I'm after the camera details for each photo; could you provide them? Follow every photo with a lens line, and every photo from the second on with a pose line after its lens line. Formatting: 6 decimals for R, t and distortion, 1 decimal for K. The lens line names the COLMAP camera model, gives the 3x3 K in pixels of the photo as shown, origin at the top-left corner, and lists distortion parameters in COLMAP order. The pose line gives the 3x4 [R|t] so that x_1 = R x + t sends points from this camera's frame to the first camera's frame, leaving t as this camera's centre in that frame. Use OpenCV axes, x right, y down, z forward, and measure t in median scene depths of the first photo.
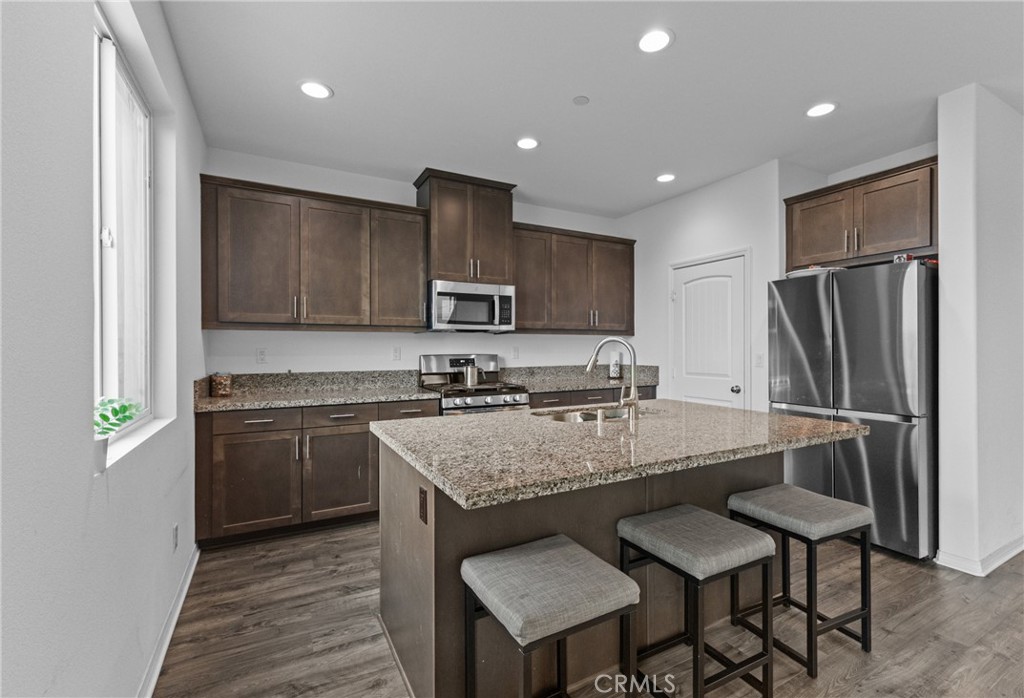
lens RADIAL K [[457.0, 0, 525.1], [0, 457.0, 345.4], [0, 0, 1]] dist [0.006107, 0.000310]
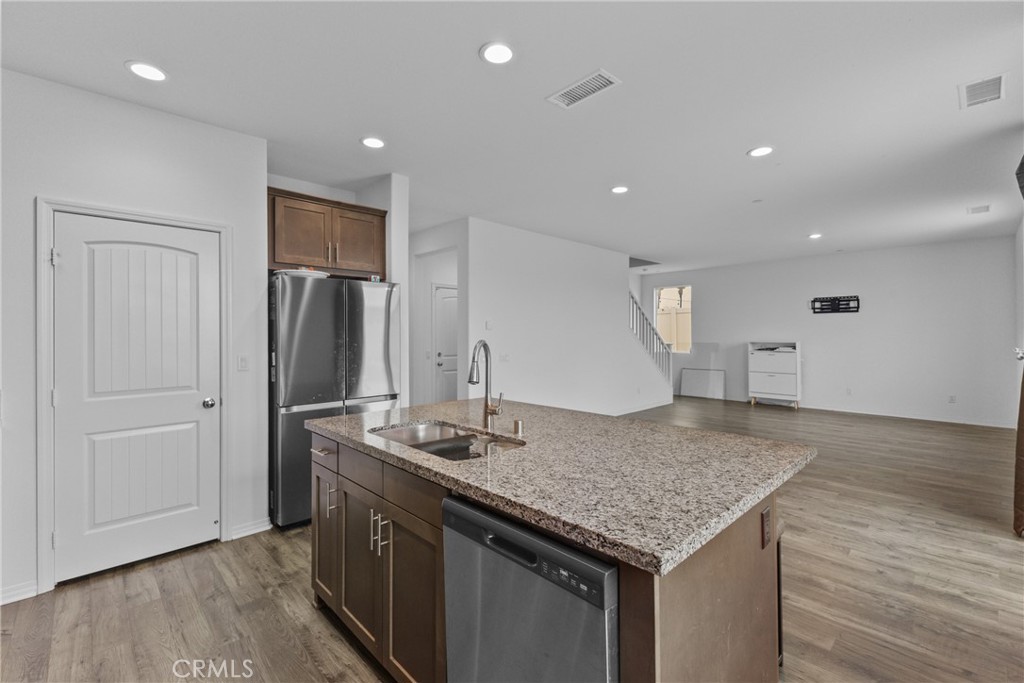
lens RADIAL K [[441.0, 0, 511.6], [0, 441.0, 332.7], [0, 0, 1]] dist [0.011629, -0.001245]
pose [[-0.250864, 0.004803, 0.968010, -0.396993], [-0.000295, 0.999987, -0.005039, -0.018905], [-0.968022, -0.001550, -0.250860, 0.714791]]
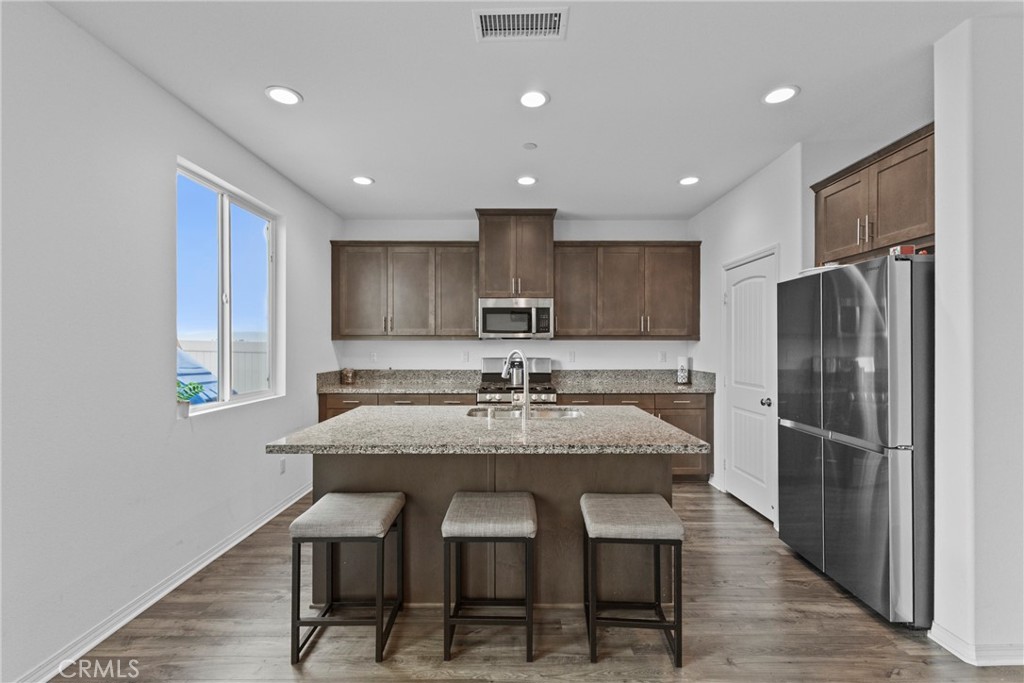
lens RADIAL K [[445.2, 0, 512.0], [0, 445.2, 341.5], [0, 0, 1]] dist [0.002166, 0.000026]
pose [[0.871353, -0.001714, -0.490654, 0.465685], [0.000236, 0.999995, -0.003073, -0.021463], [0.490657, 0.002562, 0.871349, -0.013267]]
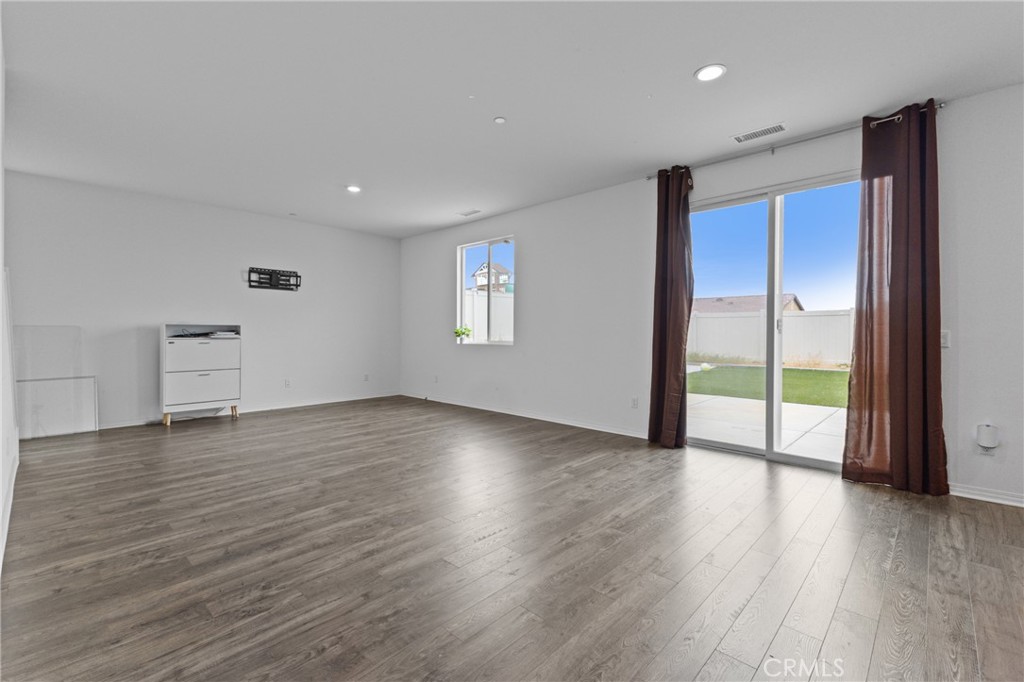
lens RADIAL K [[445.2, 0, 508.5], [0, 445.2, 335.8], [0, 0, 1]] dist [0.010179, -0.000630]
pose [[-0.956970, -0.000917, -0.290185, 0.873130], [-0.002577, 0.999982, 0.005338, 0.043611], [0.290175, 0.005857, -0.956956, 0.614969]]
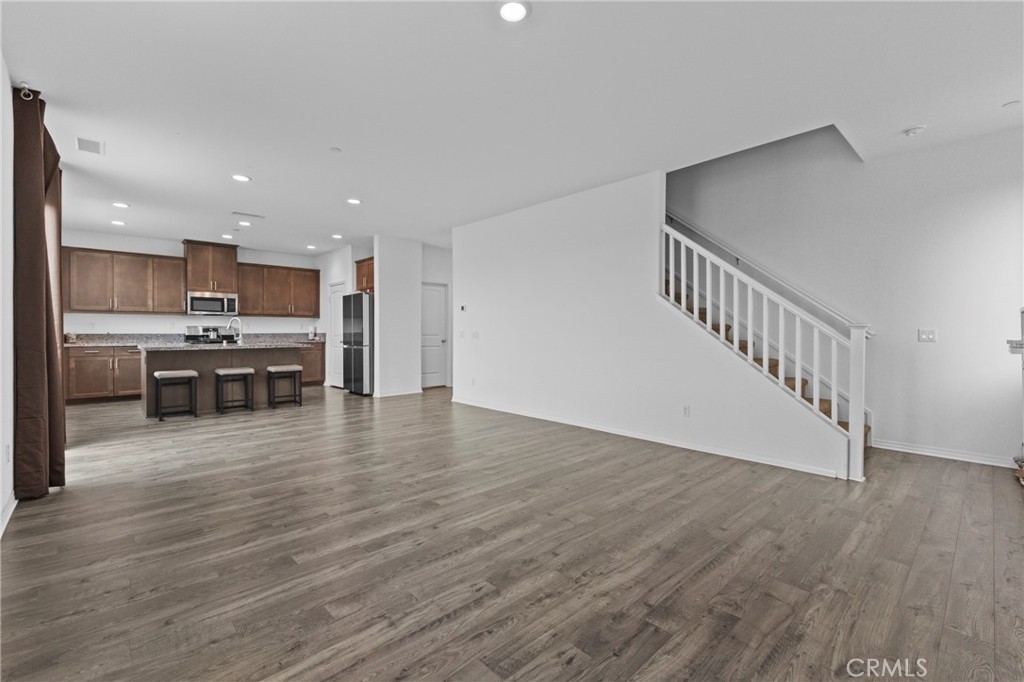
lens RADIAL K [[444.6, 0, 512.7], [0, 444.6, 331.9], [0, 0, 1]] dist [0.013669, -0.003580]
pose [[0.972411, 0.000716, 0.233274, 0.788795], [-0.001658, 0.999991, 0.003840, 0.038621], [-0.233269, -0.004120, 0.972403, -1.399638]]
